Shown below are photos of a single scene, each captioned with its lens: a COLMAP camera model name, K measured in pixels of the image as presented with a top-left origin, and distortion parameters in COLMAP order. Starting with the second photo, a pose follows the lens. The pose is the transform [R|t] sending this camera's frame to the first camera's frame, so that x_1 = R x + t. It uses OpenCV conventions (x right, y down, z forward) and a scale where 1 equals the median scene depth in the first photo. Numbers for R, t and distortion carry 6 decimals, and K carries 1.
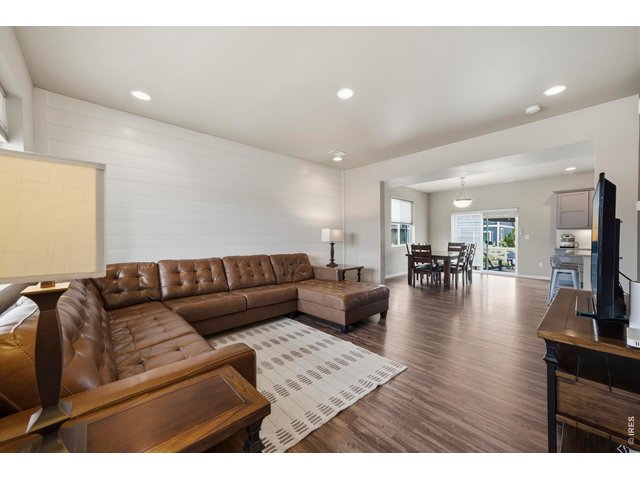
lens RADIAL K [[246.8, 0, 320.0], [0, 246.8, 240.0], [0, 0, 1]] dist [-0.021852, 0.016084]
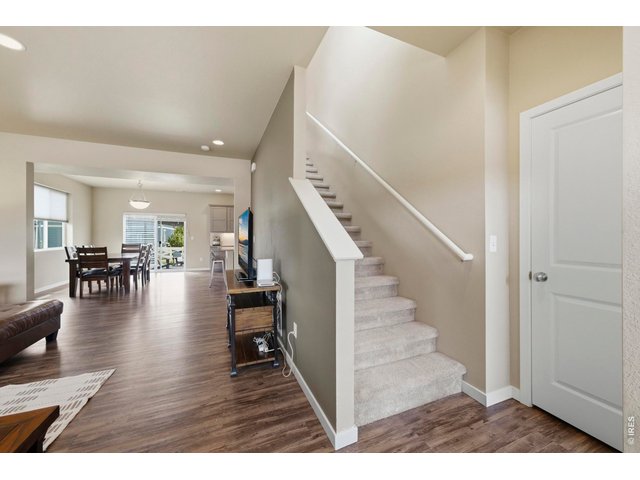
lens RADIAL K [[248.8, 0, 320.0], [0, 248.8, 240.0], [0, 0, 1]] dist [0.000011, -0.000019]
pose [[0.351508, -0.008719, 0.936144, -0.114654], [0.012092, 0.999916, 0.004772, -0.000294], [-0.936107, 0.009642, 0.351584, -0.053573]]
